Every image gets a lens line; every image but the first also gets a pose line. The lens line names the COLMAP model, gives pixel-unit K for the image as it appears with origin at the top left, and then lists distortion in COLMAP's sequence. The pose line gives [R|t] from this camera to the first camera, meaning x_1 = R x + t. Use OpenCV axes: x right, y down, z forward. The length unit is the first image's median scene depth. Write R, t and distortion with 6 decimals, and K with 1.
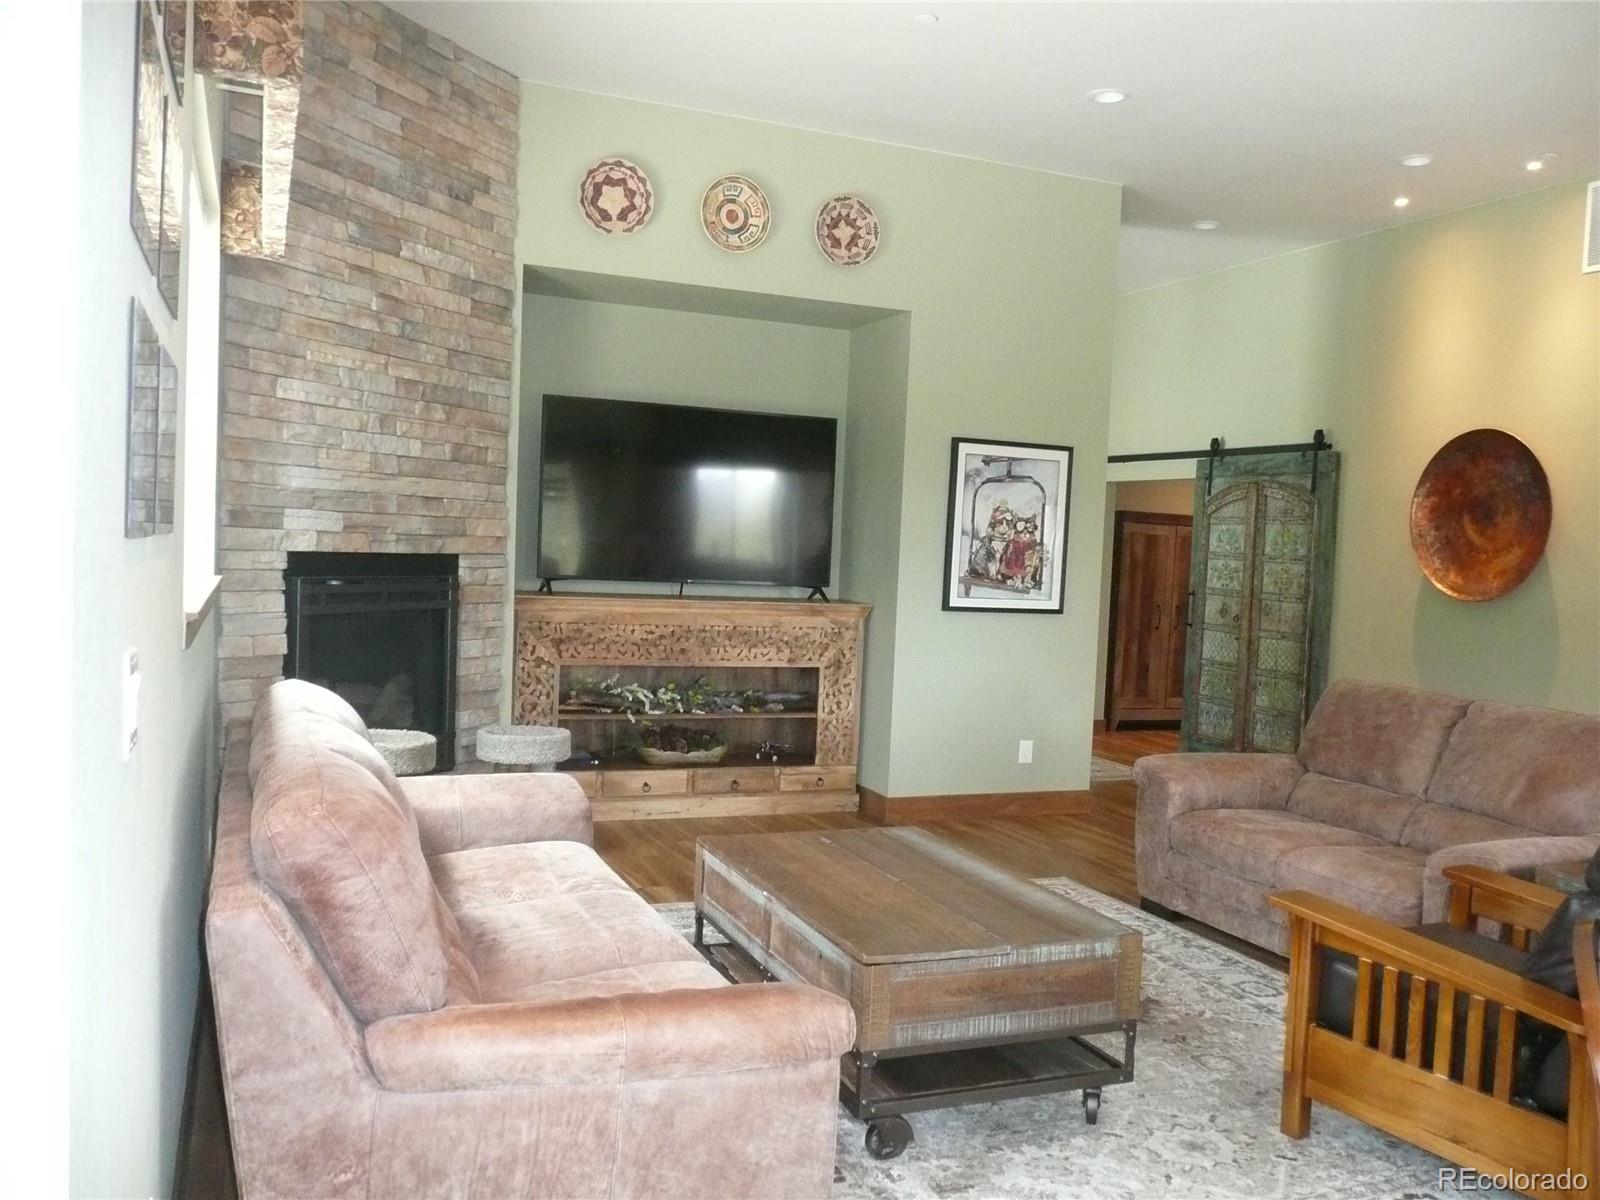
lens RADIAL K [[1328.4, 0, 800.0], [0, 1328.4, 600.0], [0, 0, 1]] dist [0.005473, 0.003991]
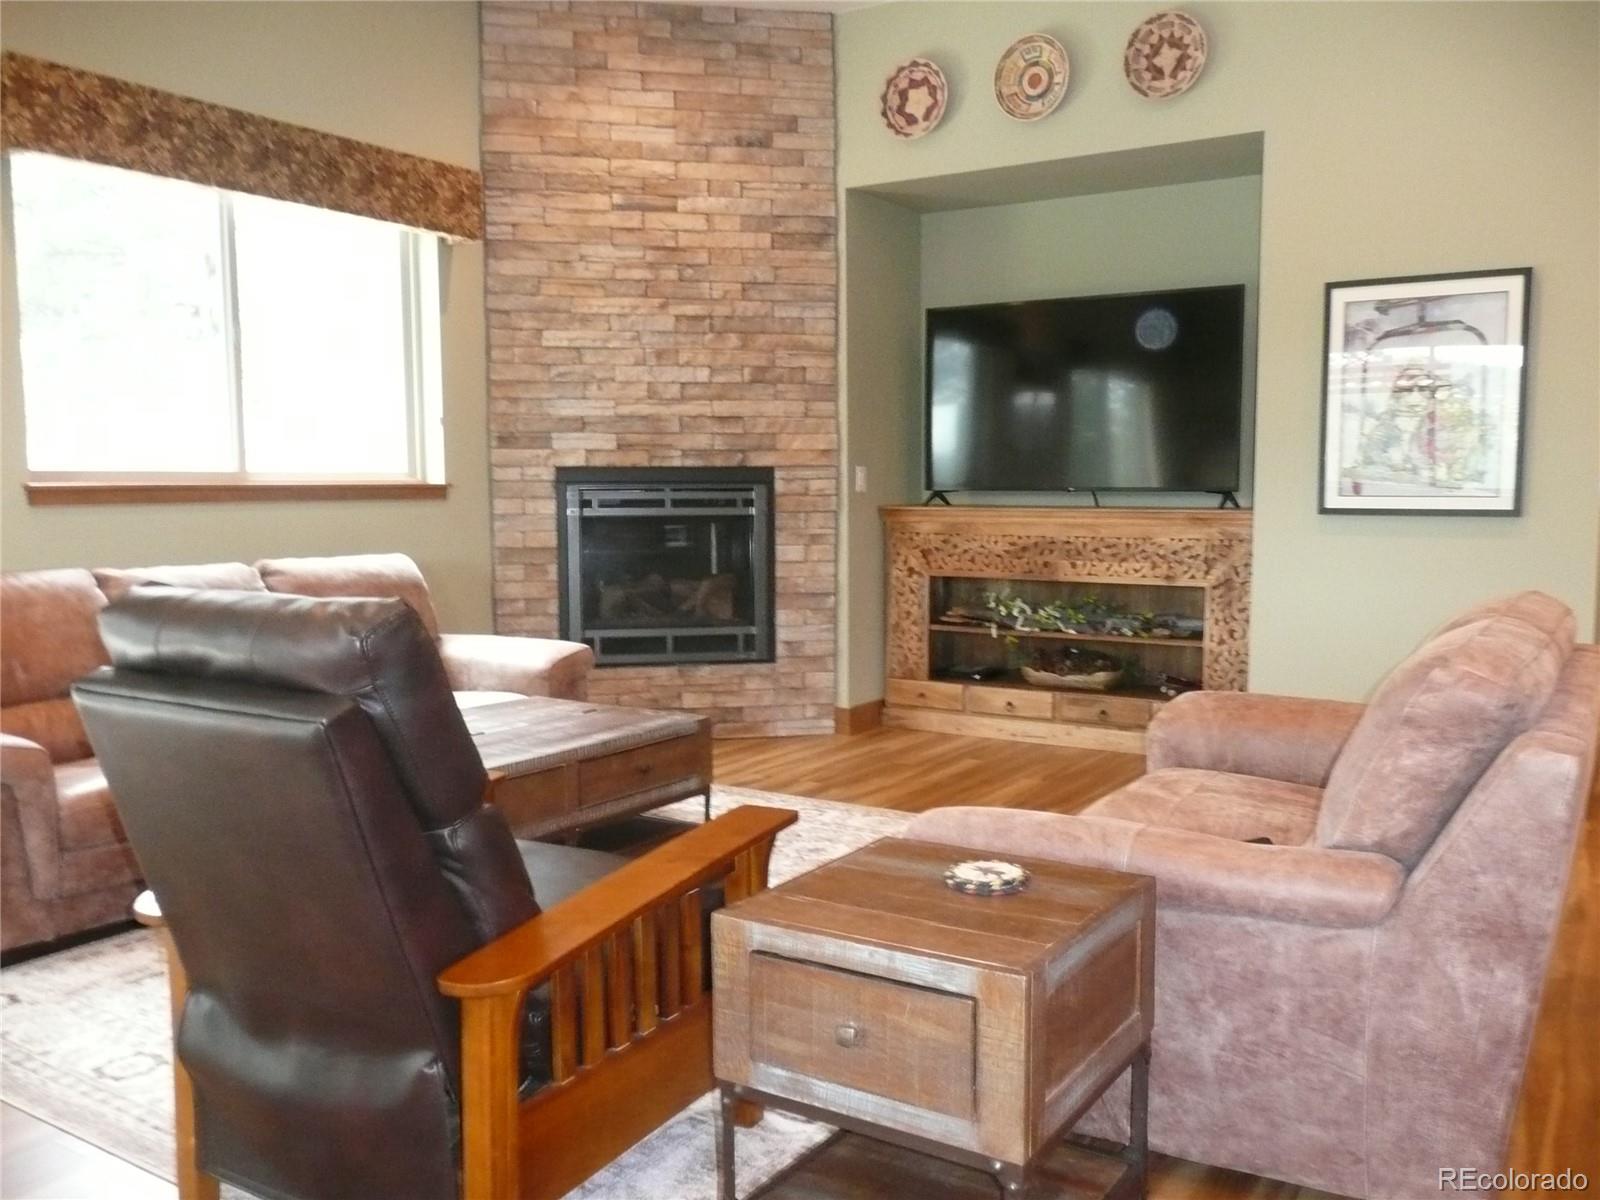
lens RADIAL K [[1295.3, 0, 800.0], [0, 1295.3, 600.0], [0, 0, 1]] dist [-0.046963, 0.078329]
pose [[0.588589, 0.027213, -0.807974, 0.573217], [-0.006718, 0.999563, 0.028772, 0.040966], [0.808405, -0.011507, 0.588515, 0.349754]]
